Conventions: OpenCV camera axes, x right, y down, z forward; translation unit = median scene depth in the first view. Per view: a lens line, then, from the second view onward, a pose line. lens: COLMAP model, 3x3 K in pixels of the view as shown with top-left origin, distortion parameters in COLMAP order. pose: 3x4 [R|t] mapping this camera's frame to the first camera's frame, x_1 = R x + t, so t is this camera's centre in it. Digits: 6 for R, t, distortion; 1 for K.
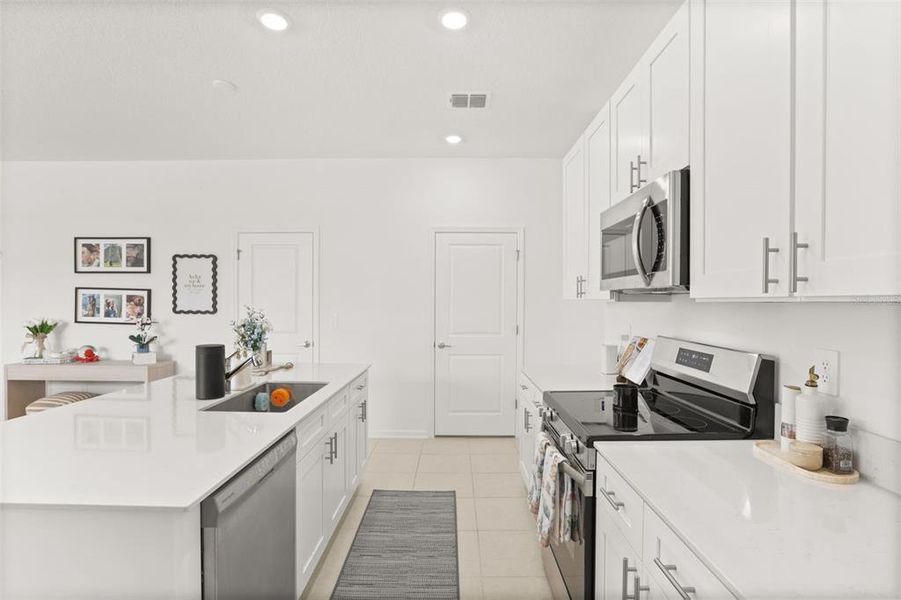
lens RADIAL K [[440.6, 0, 449.6], [0, 440.6, 303.8], [0, 0, 1]] dist [-0.032092, 0.010391]
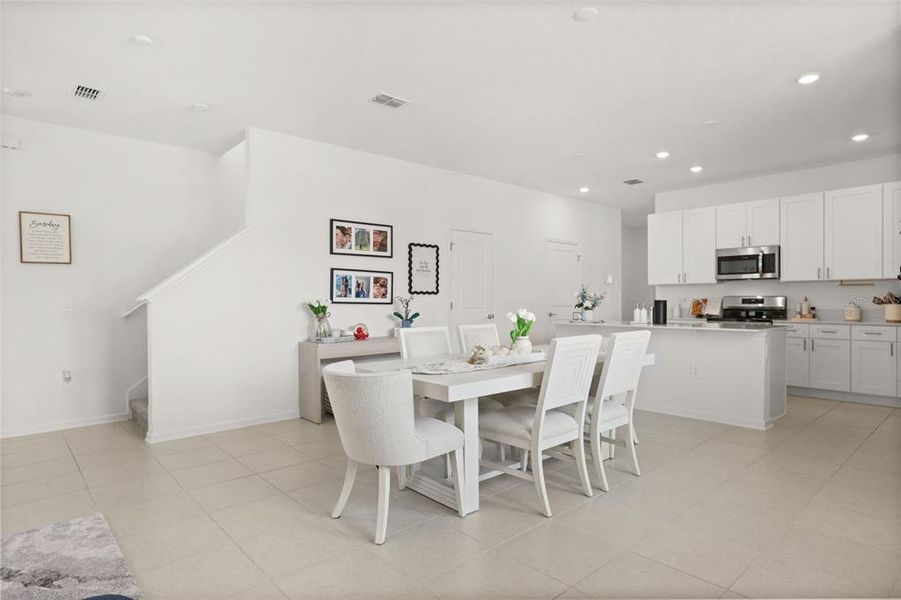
lens RADIAL K [[492.9, 0, 446.2], [0, 492.9, 299.6], [0, 0, 1]] dist [-0.016122, 0.002038]
pose [[0.728278, -0.010189, 0.685206, -1.456819], [0.010863, 0.999935, 0.003323, 0.034250], [-0.685195, 0.005024, 0.728342, -0.019572]]
